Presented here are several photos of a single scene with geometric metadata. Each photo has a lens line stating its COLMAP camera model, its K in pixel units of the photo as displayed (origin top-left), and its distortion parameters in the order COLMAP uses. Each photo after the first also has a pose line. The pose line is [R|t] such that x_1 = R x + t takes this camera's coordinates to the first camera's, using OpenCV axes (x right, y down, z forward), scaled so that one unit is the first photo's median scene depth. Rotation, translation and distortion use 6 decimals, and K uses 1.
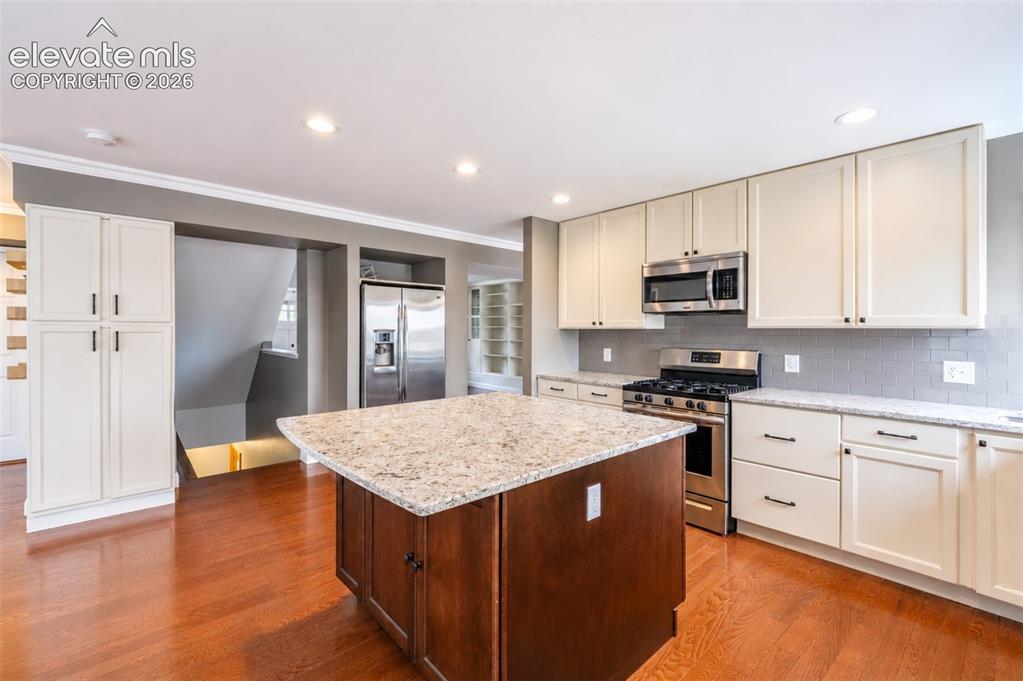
lens RADIAL K [[439.7, 0, 509.1], [0, 439.7, 329.6], [0, 0, 1]] dist [0.001215, 0.000189]
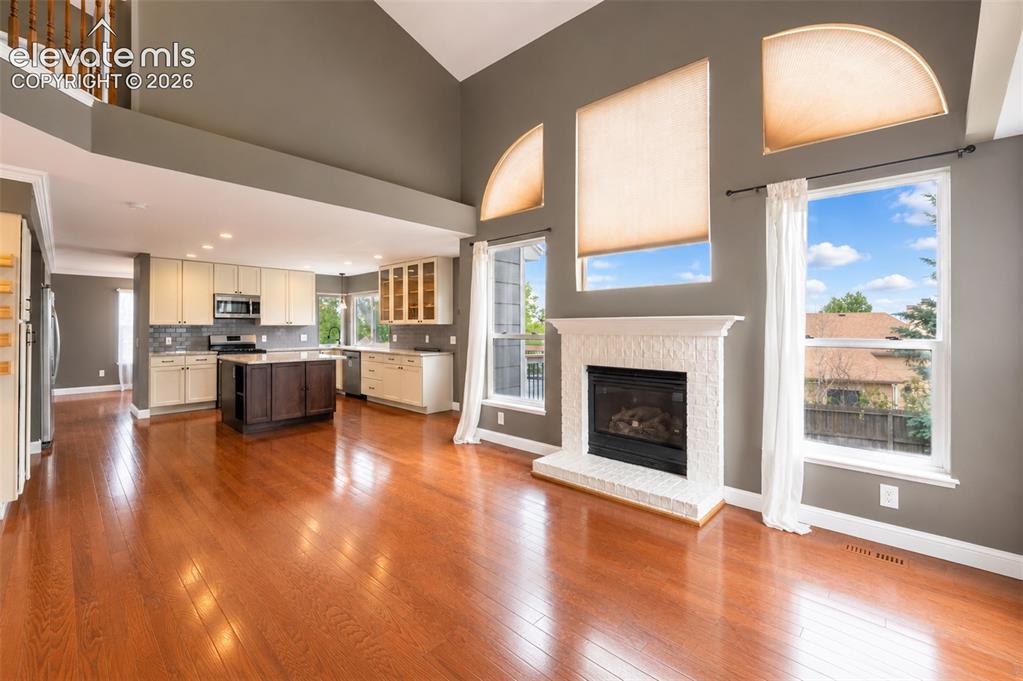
lens RADIAL K [[439.7, 0, 509.1], [0, 439.7, 329.6], [0, 0, 1]] dist [0.001215, 0.000189]
pose [[-0.096460, -0.003249, 0.995332, -2.144176], [-0.000963, 0.999995, 0.003171, 0.011358], [-0.995336, -0.000652, -0.096463, -0.197120]]
